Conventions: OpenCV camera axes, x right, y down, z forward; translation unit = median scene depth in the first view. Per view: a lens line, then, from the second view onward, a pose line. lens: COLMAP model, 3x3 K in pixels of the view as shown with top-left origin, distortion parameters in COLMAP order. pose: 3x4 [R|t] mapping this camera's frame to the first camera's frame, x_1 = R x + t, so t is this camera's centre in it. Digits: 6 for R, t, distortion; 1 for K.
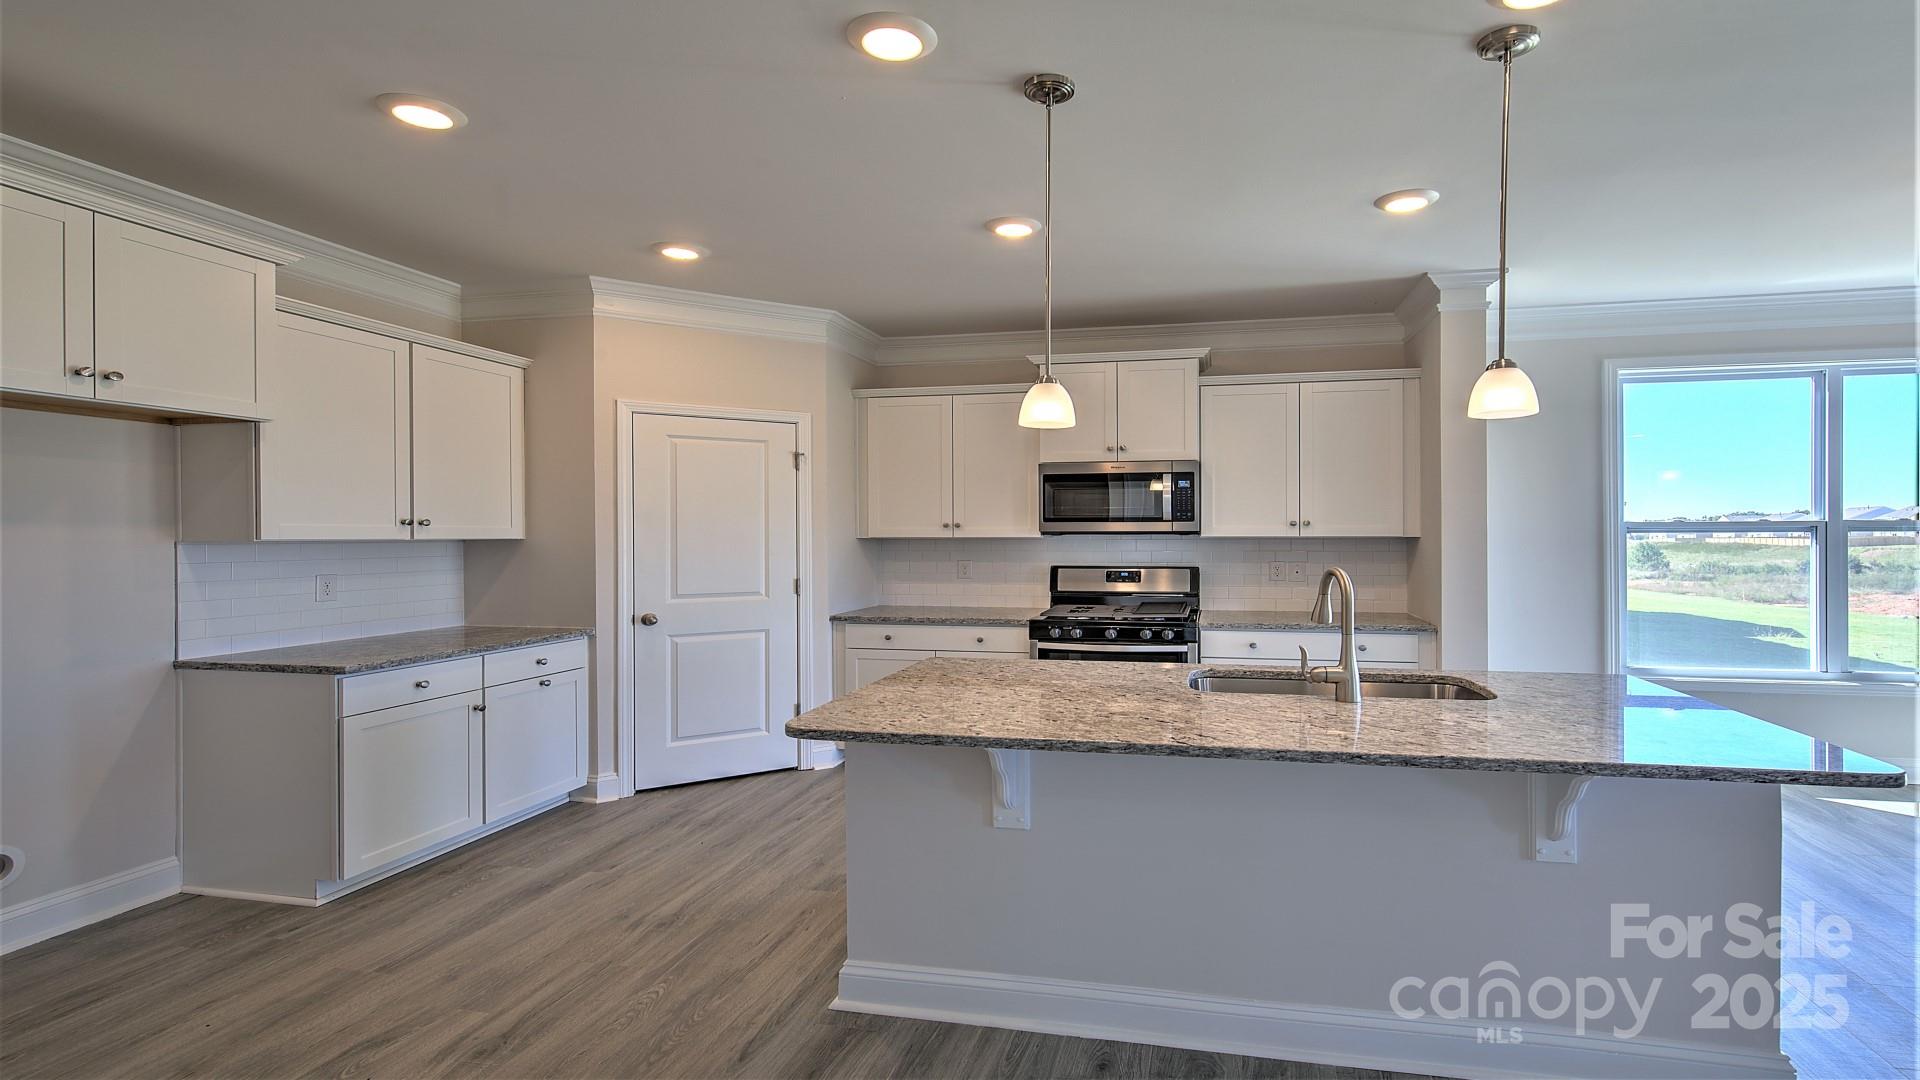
lens RADIAL K [[819.8, 0, 960.0], [0, 819.8, 540.0], [0, 0, 1]] dist [0.023100, 0.000071]
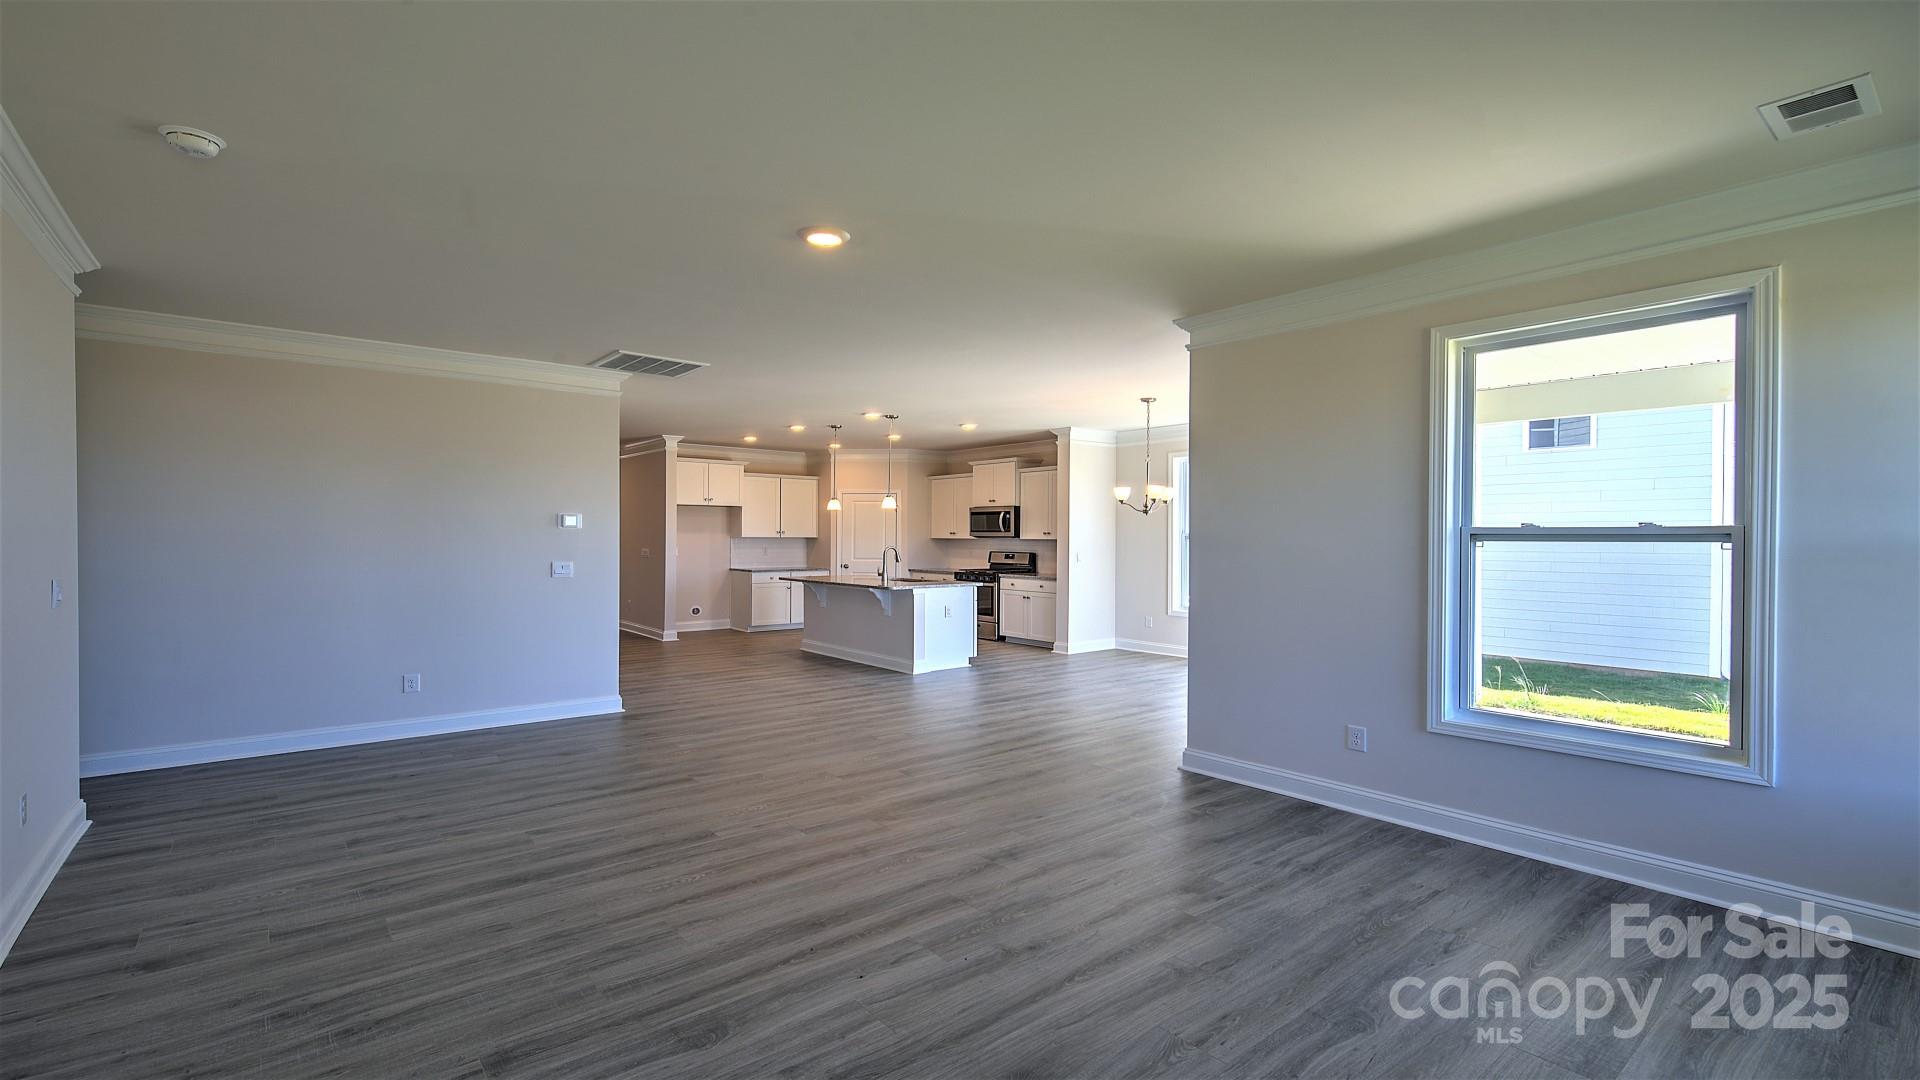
lens RADIAL K [[819.8, 0, 960.0], [0, 819.8, 540.0], [0, 0, 1]] dist [0.023100, 0.000071]
pose [[0.762379, 0.002798, -0.647124, 1.789499], [-0.013956, 0.999829, -0.012119, 0.035198], [0.646980, 0.018271, 0.762288, -0.930314]]
